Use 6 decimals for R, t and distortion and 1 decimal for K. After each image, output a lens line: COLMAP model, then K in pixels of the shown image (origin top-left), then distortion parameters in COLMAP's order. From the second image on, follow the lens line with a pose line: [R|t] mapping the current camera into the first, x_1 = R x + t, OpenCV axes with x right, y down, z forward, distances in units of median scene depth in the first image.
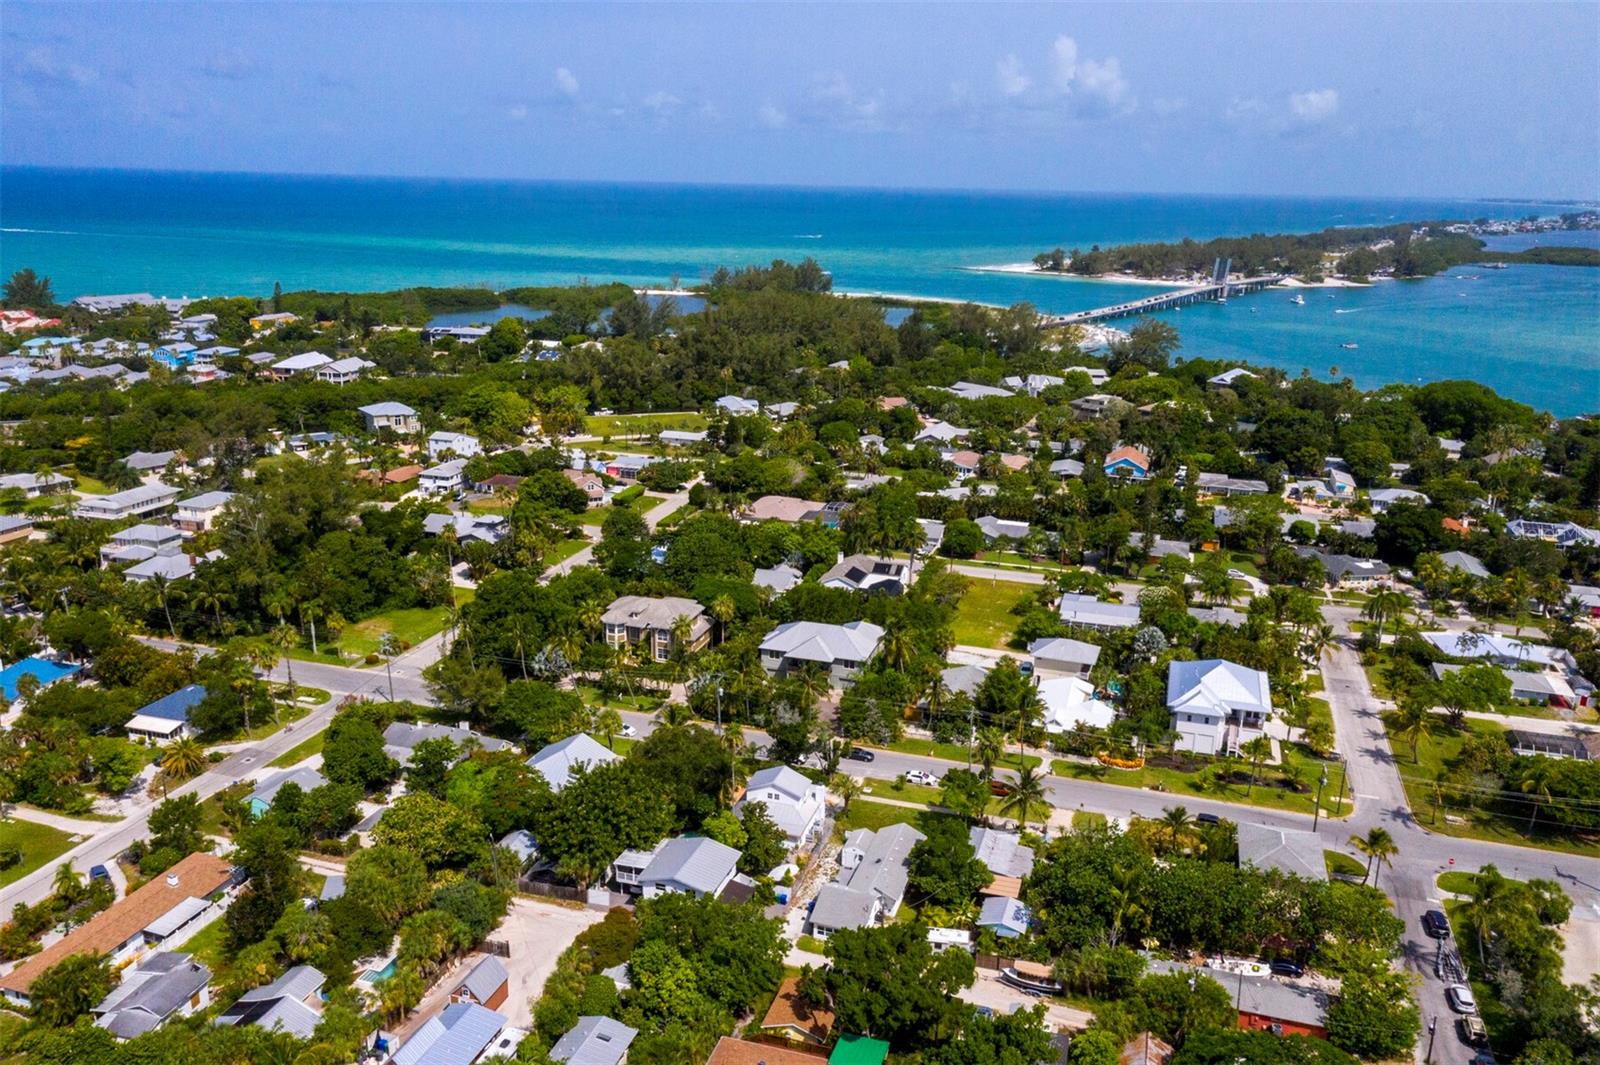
lens RADIAL K [[1240.3, 0, 806.1], [0, 1240.3, 528.2], [0, 0, 1]] dist [0.000213, 0.035213]
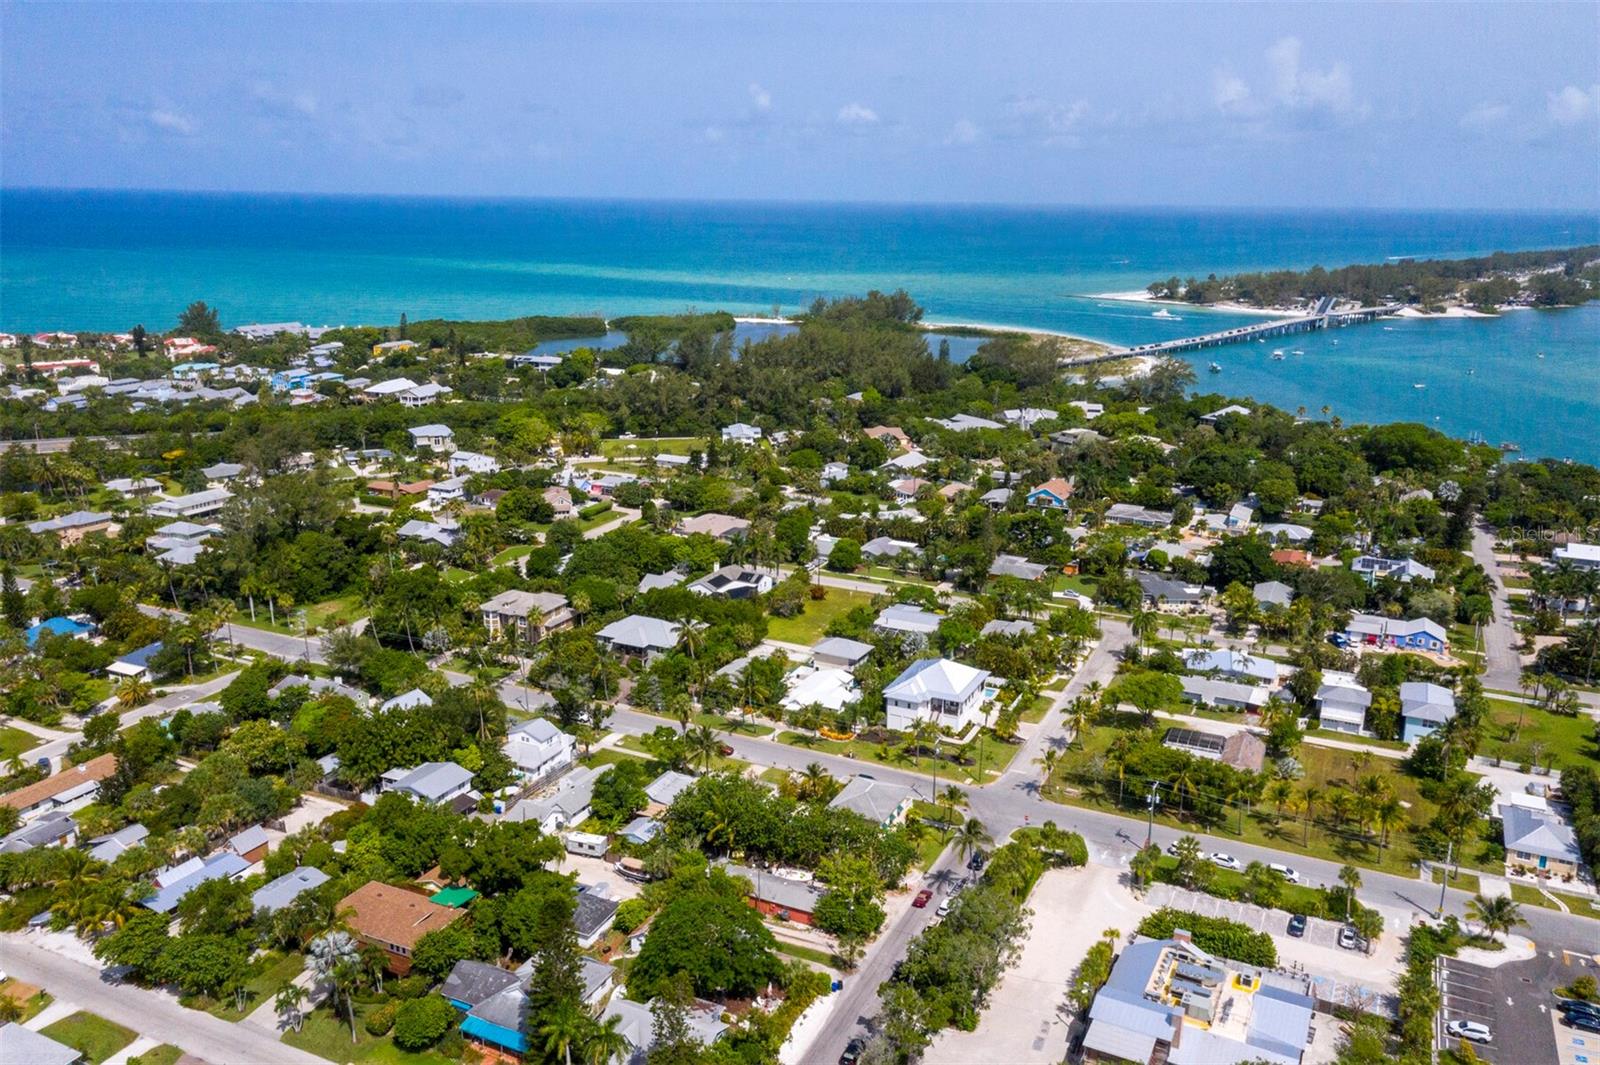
lens RADIAL K [[1240.3, 0, 799.2], [0, 1240.3, 542.4], [0, 0, 1]] dist [0.000213, 0.035213]
pose [[0.988891, 0.031837, -0.145194, 0.278037], [-0.032376, 0.999475, -0.001356, -0.000673], [0.145075, 0.006042, 0.989402, -0.164330]]
